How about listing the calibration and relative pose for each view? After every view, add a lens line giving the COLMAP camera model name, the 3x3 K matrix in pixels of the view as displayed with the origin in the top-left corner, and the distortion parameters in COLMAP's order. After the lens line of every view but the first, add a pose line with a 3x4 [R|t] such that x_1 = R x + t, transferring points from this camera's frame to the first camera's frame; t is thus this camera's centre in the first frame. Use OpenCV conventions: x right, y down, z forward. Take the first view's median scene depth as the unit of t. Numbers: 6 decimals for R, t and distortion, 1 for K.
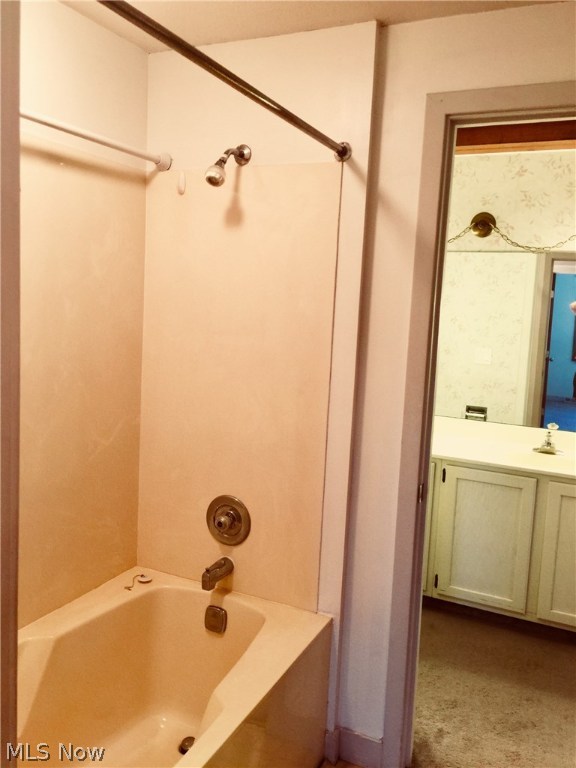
lens RADIAL K [[647.6, 0, 288.0], [0, 647.6, 384.0], [0, 0, 1]] dist [0.074307, -0.110551]
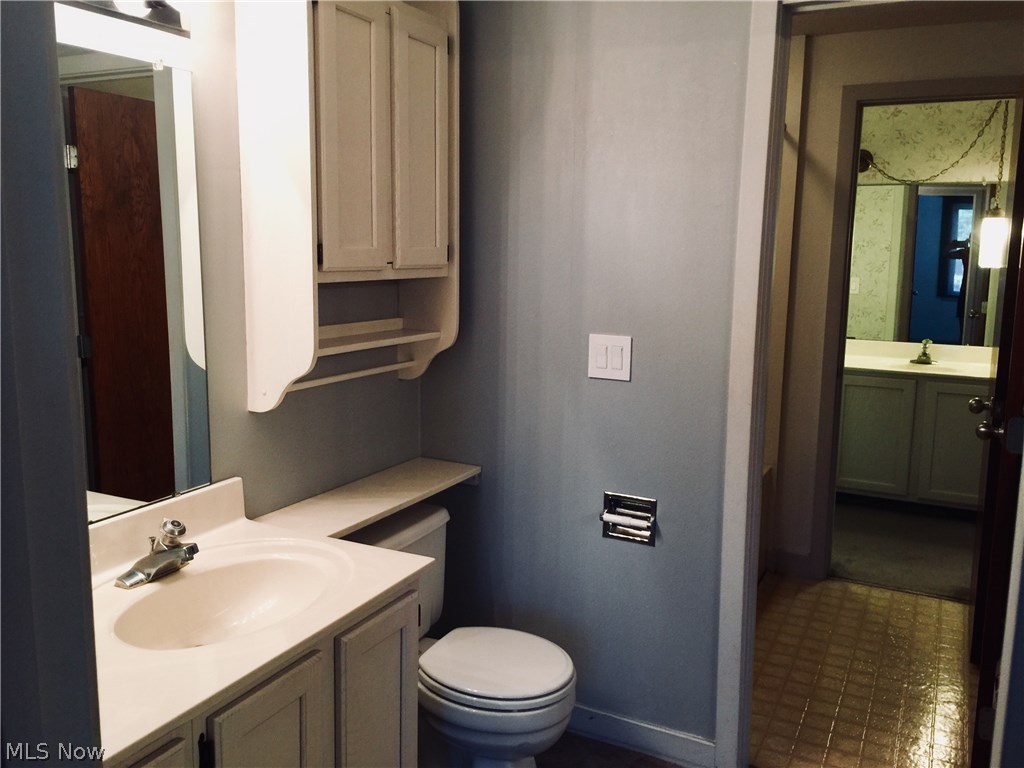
lens RADIAL K [[863.4, 0, 512.0], [0, 863.4, 384.0], [0, 0, 1]] dist [0.074307, -0.110551]
pose [[0.998755, -0.030182, -0.039707, -0.258043], [0.031684, 0.998785, 0.037756, 0.062595], [0.038520, -0.038967, 0.998498, -0.543096]]
